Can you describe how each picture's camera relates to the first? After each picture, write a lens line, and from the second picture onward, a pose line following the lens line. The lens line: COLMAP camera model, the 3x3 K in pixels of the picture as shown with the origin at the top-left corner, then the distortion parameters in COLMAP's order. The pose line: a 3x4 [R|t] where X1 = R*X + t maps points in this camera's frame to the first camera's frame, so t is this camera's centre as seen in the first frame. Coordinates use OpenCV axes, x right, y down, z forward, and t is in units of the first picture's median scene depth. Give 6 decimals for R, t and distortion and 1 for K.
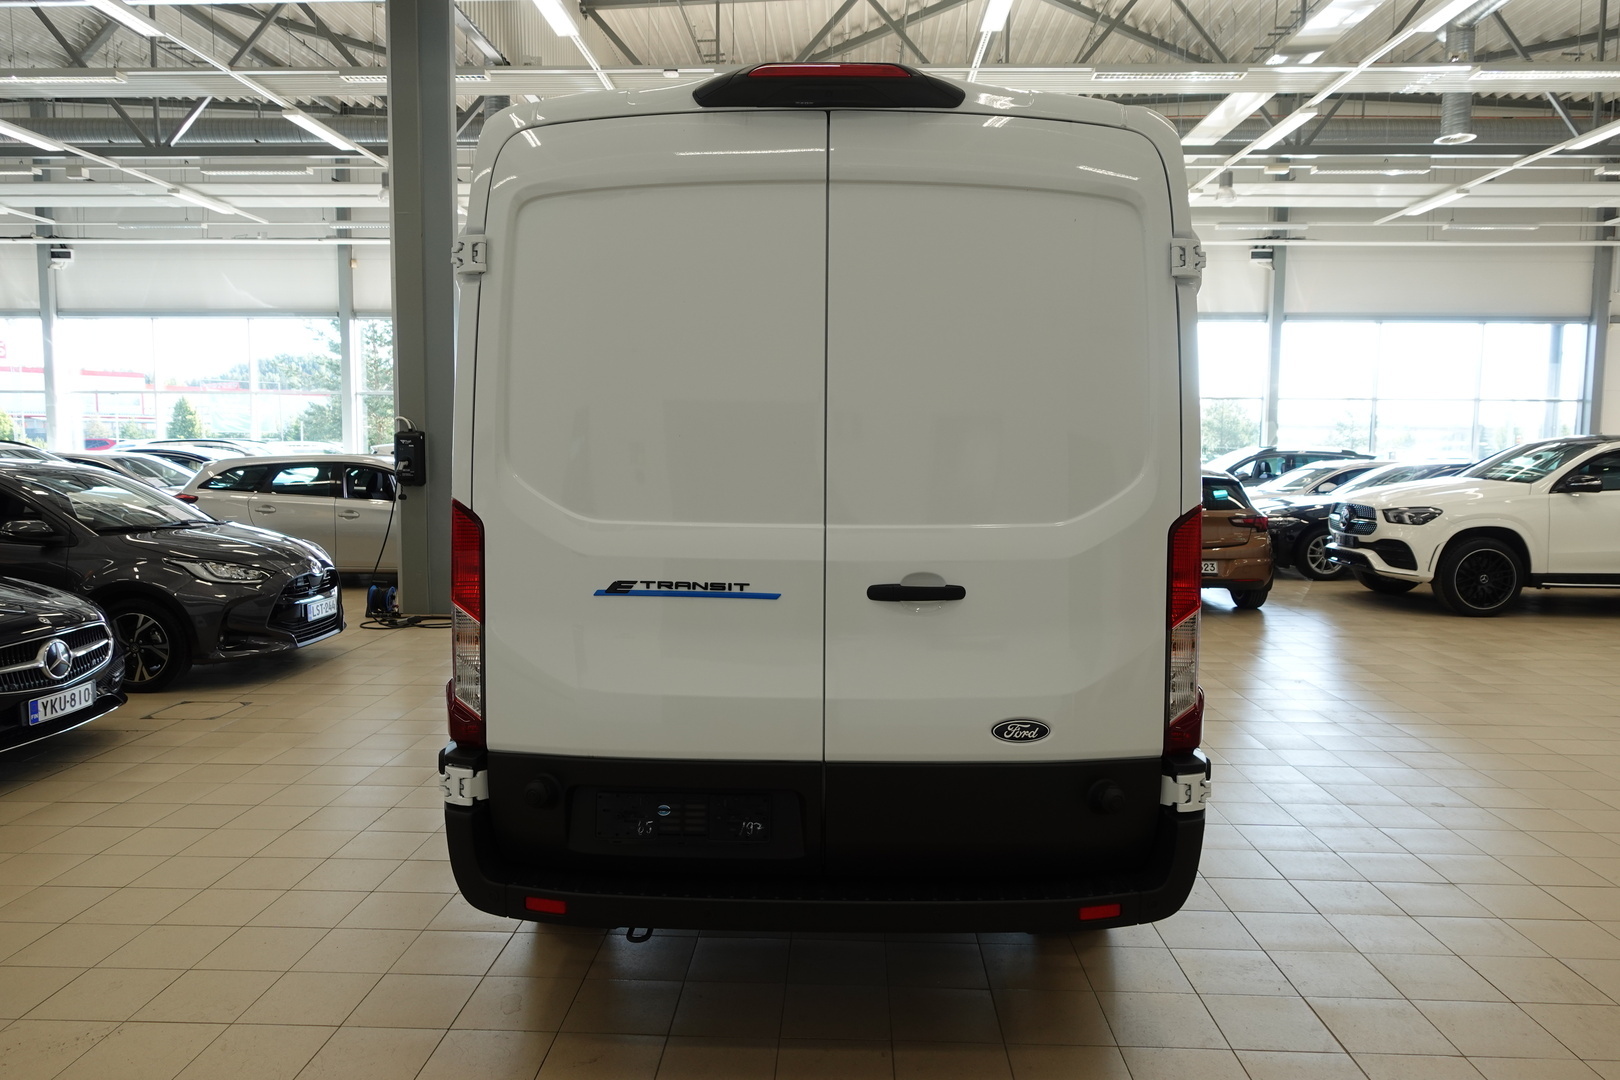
lens RADIAL K [[1125.0, 0, 810.0], [0, 1125.0, 540.0], [0, 0, 1]] dist [-0.005430, 0.001004]
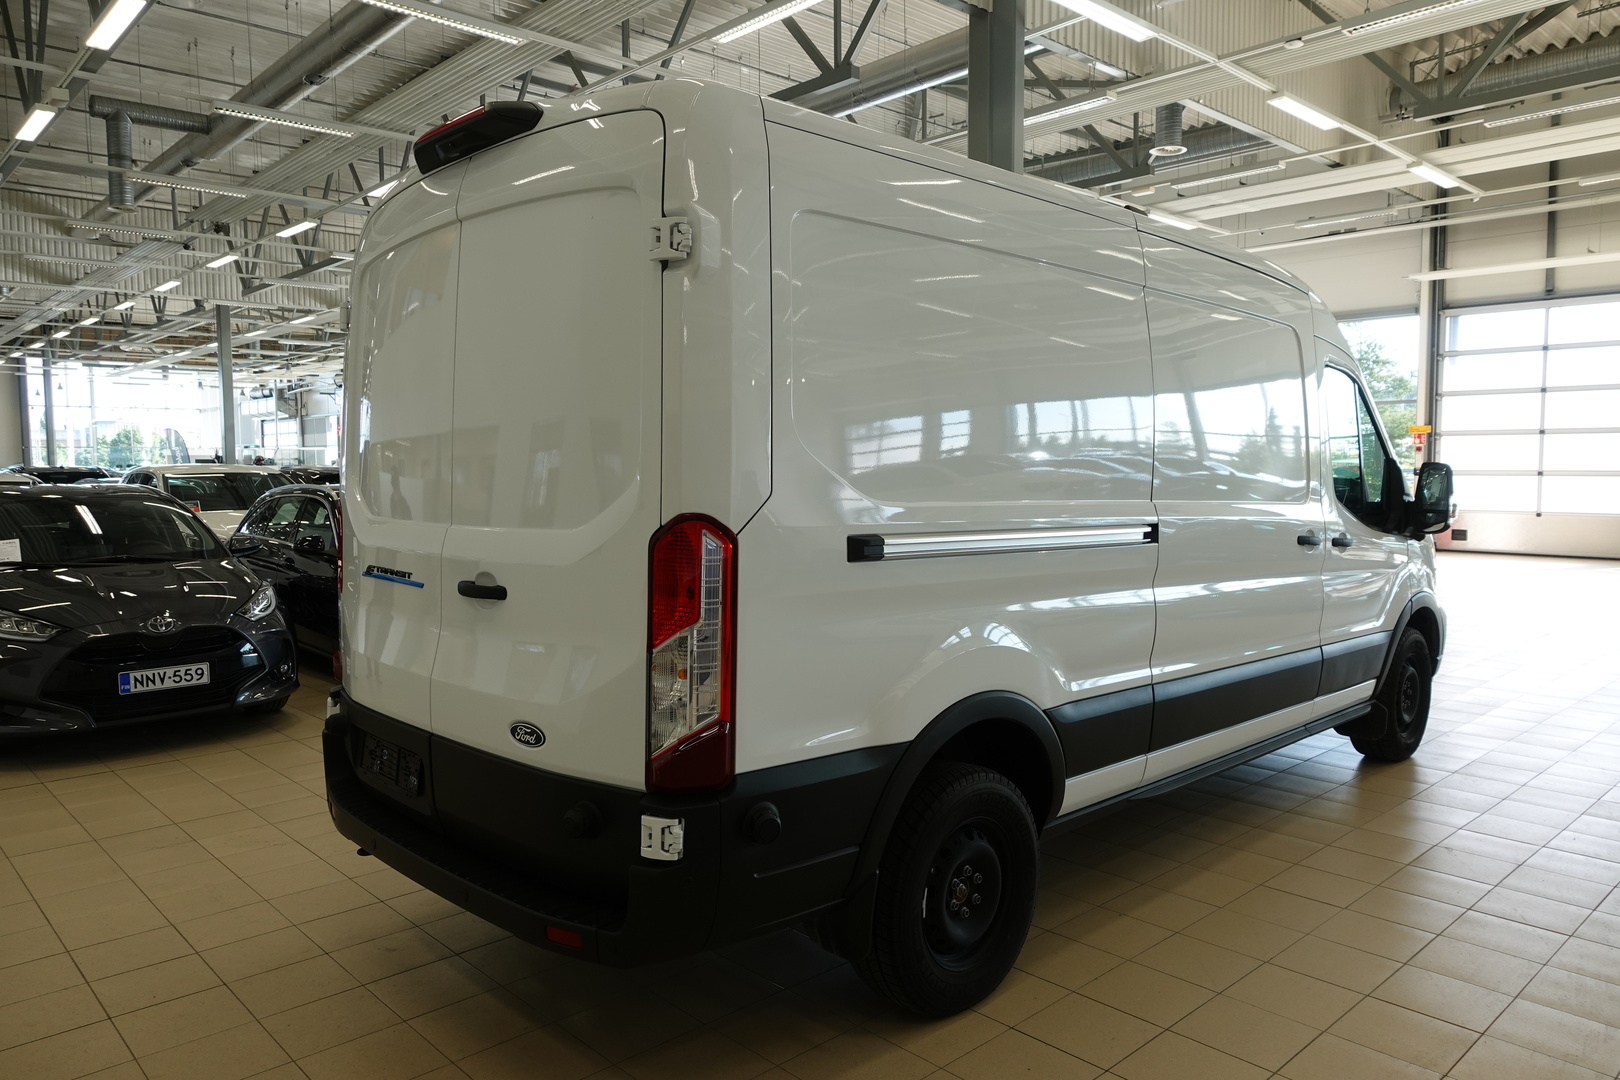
lens RADIAL K [[1125.0, 0, 810.0], [0, 1125.0, 540.0], [0, 0, 1]] dist [-0.005430, 0.001004]
pose [[0.708337, 0.037739, -0.704865, 1.068100], [-0.049009, 0.998789, 0.004225, -0.021485], [0.704171, 0.031552, 0.709329, 0.455215]]
